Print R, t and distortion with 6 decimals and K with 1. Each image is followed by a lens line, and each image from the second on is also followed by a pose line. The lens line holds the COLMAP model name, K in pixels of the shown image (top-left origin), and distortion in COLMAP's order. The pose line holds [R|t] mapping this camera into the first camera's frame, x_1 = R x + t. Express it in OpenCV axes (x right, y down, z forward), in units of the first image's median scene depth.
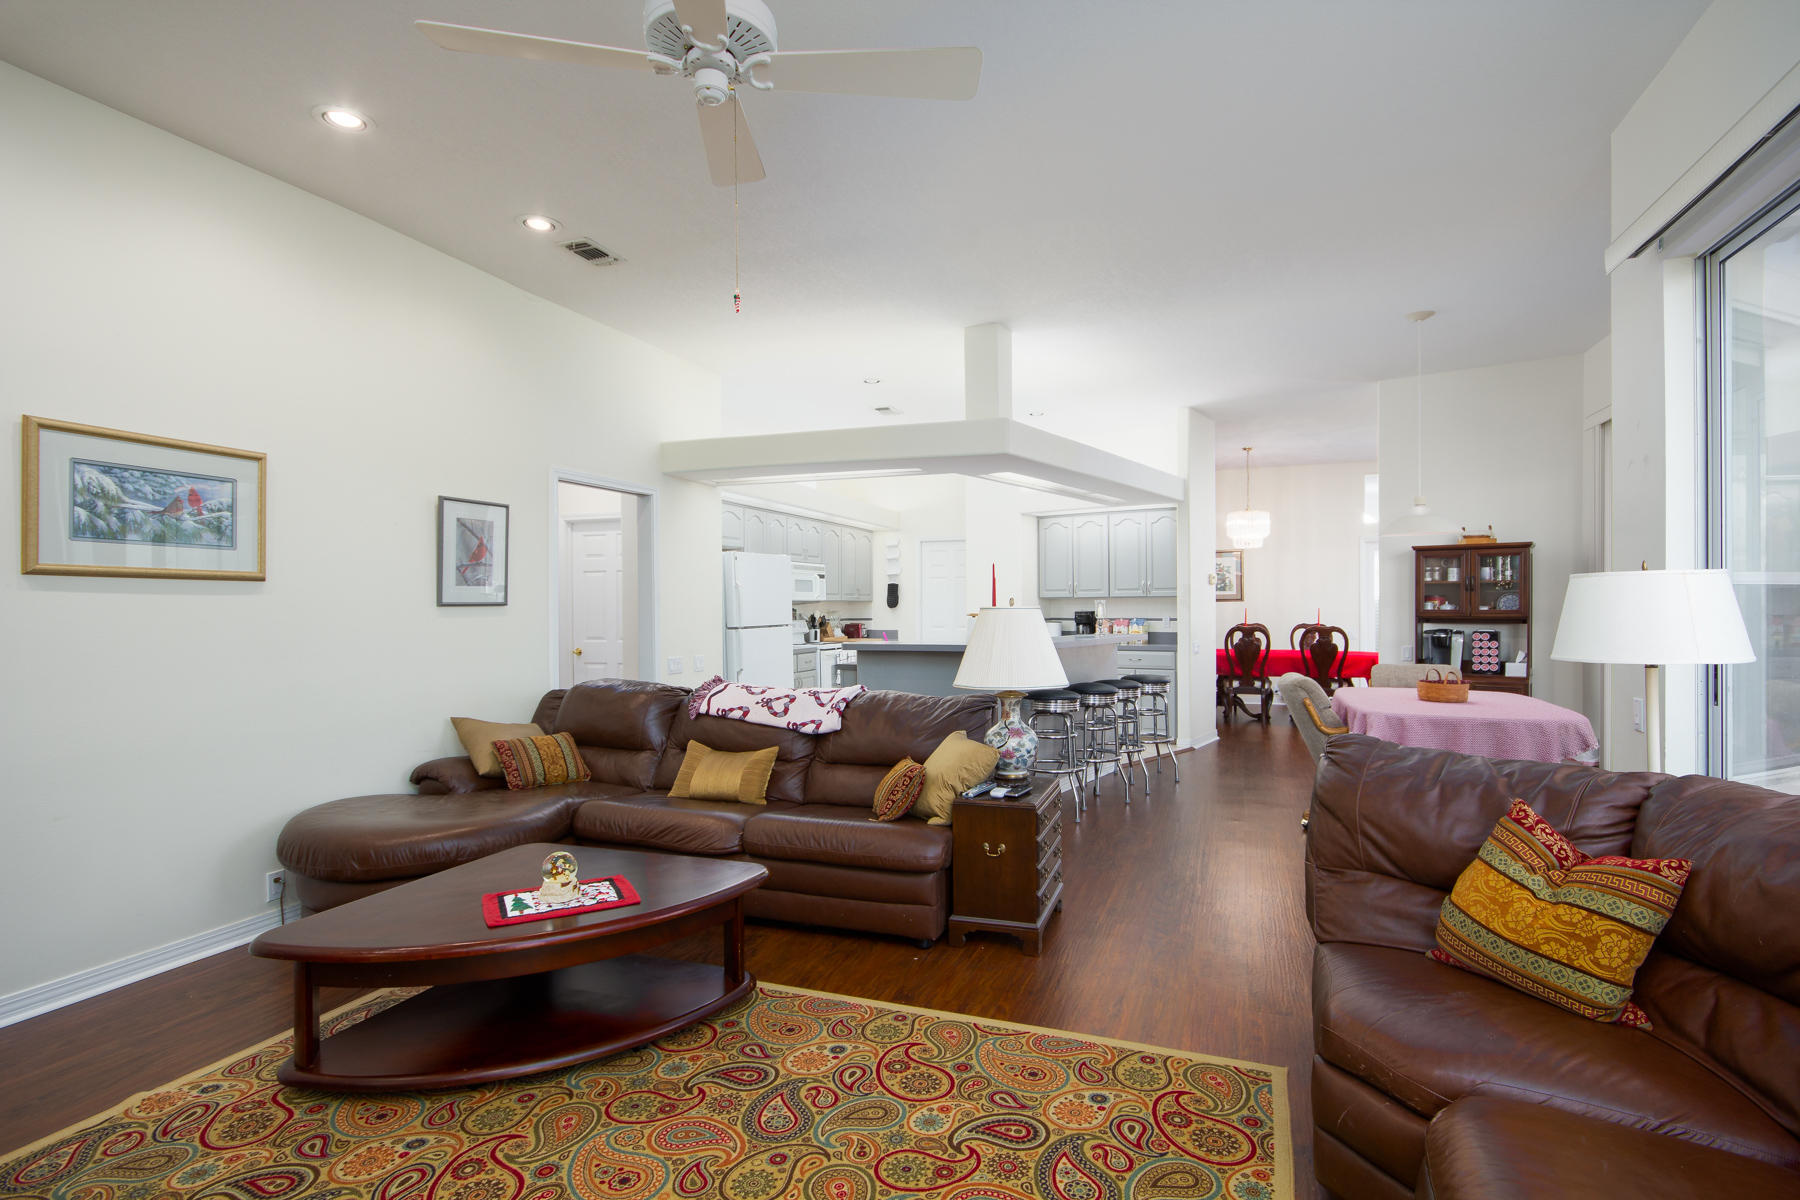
lens RADIAL K [[947.2, 0, 897.0], [0, 947.2, 617.3], [0, 0, 1]] dist [0.021230, -0.001095]
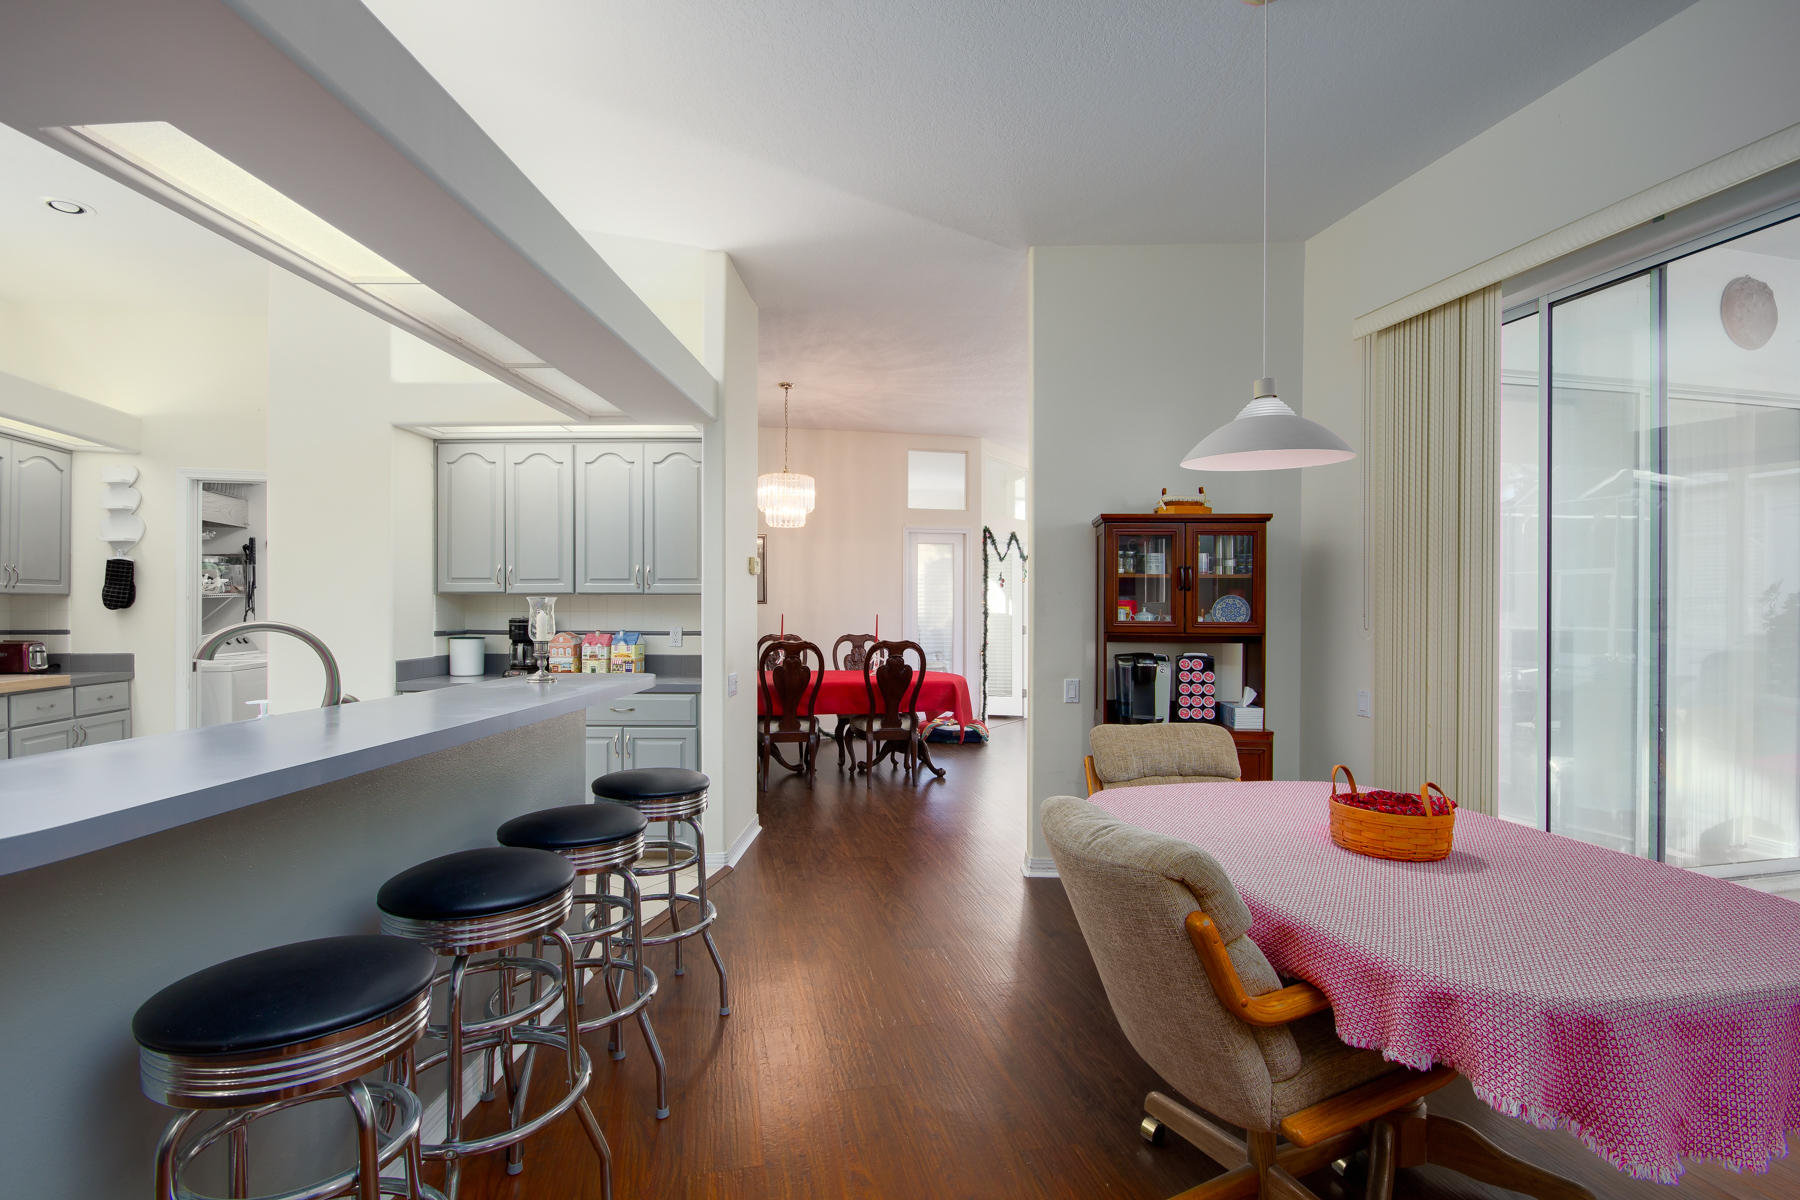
lens RADIAL K [[853.5, 0, 910.1], [0, 853.5, 608.5], [0, 0, 1]] dist [0.001320, -0.001709]
pose [[0.836905, 0.008362, 0.547284, 0.129171], [-0.002230, 0.999927, -0.011869, -0.007769], [-0.547344, 0.008713, 0.836863, 0.533878]]
